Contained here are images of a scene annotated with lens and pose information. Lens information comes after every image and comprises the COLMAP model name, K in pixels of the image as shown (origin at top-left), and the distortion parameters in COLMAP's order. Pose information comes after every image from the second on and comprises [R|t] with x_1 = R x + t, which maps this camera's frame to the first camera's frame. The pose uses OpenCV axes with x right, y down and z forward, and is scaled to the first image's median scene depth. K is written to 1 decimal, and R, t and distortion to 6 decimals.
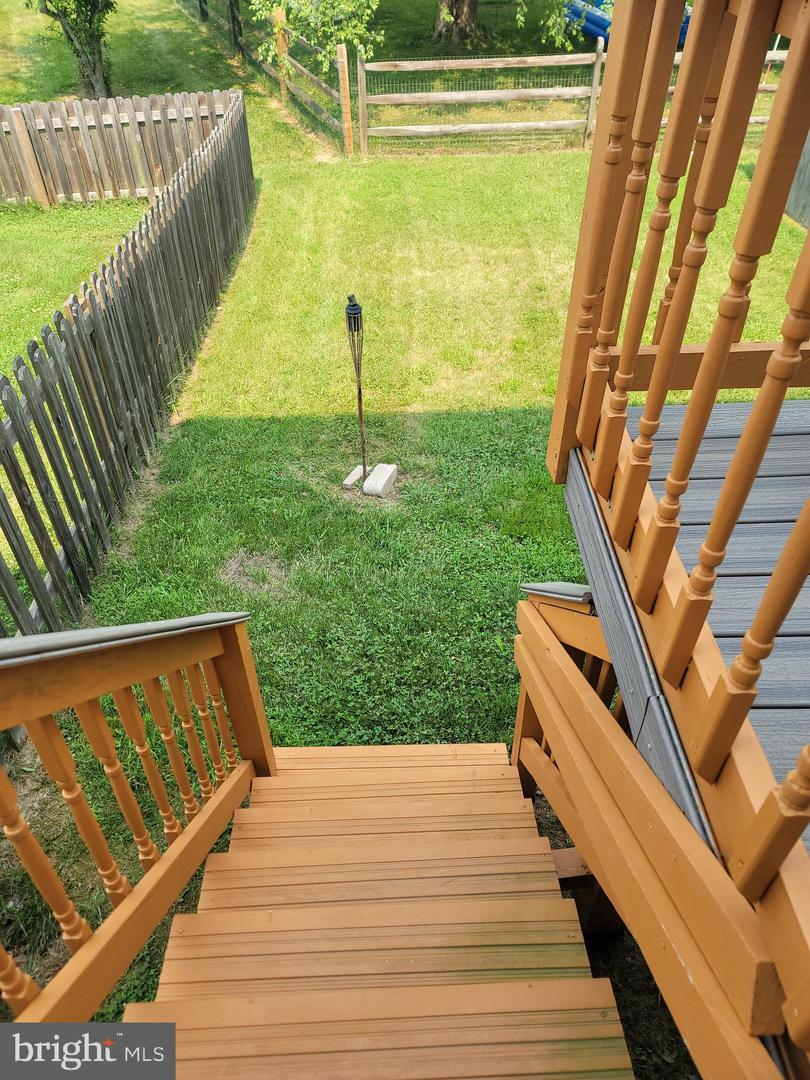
lens RADIAL K [[769.7, 0, 405.0], [0, 769.7, 540.0], [0, 0, 1]] dist [0.074607, -0.060756]
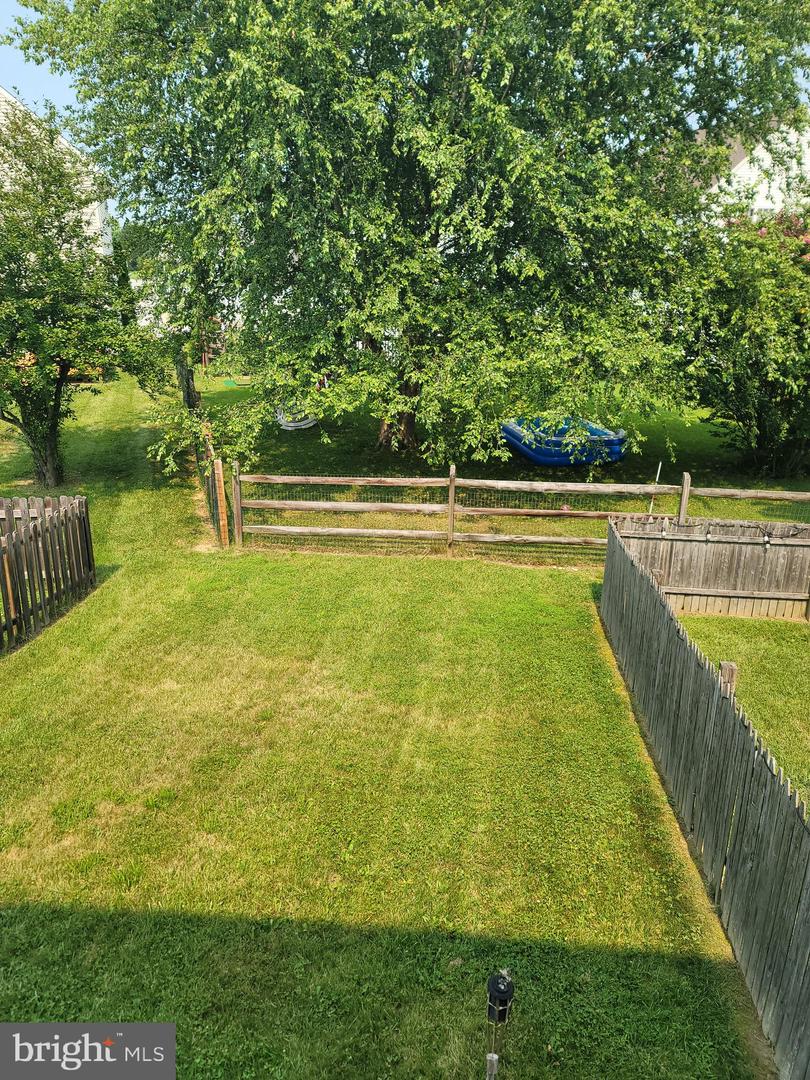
lens RADIAL K [[769.7, 0, 405.0], [0, 769.7, 540.0], [0, 0, 1]] dist [0.074607, -0.060756]
pose [[0.993069, 0.057105, -0.102730, 0.279575], [-0.093666, 0.912497, -0.398215, -0.112532], [0.071001, 0.405077, 0.911521, 0.068522]]
